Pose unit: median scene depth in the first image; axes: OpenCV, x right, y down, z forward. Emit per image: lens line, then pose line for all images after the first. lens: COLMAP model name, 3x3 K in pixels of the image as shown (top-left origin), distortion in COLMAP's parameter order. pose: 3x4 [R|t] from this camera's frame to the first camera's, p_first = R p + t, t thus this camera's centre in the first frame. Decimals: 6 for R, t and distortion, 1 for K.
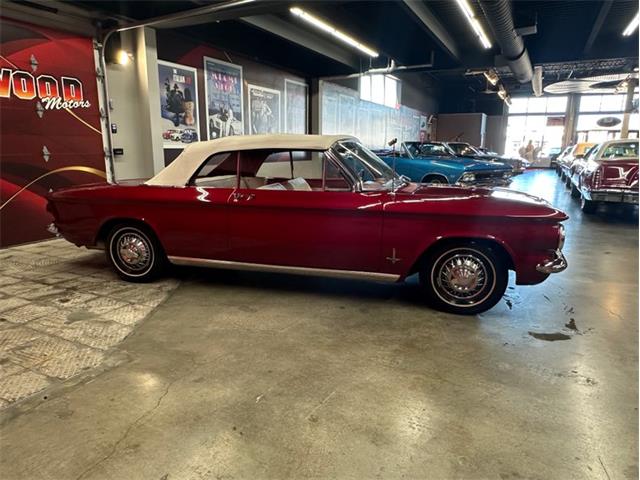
lens RADIAL K [[444.4, 0, 319.8], [0, 444.4, 243.8], [0, 0, 1]] dist [-0.003253, 0.001543]
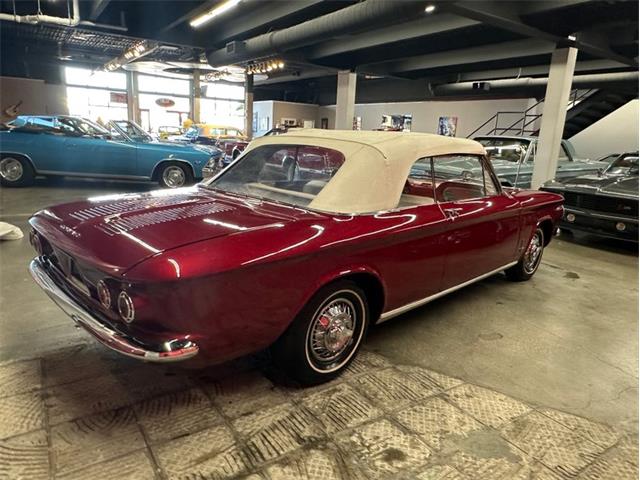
lens RADIAL K [[444.4, 0, 320.0], [0, 444.4, 240.0], [0, 0, 1]] dist [-0.003280, 0.001679]
pose [[0.497890, -0.184166, 0.847460, -0.740446], [0.139756, 0.981458, 0.131178, -0.146371], [-0.855905, 0.053125, 0.514396, 0.578728]]
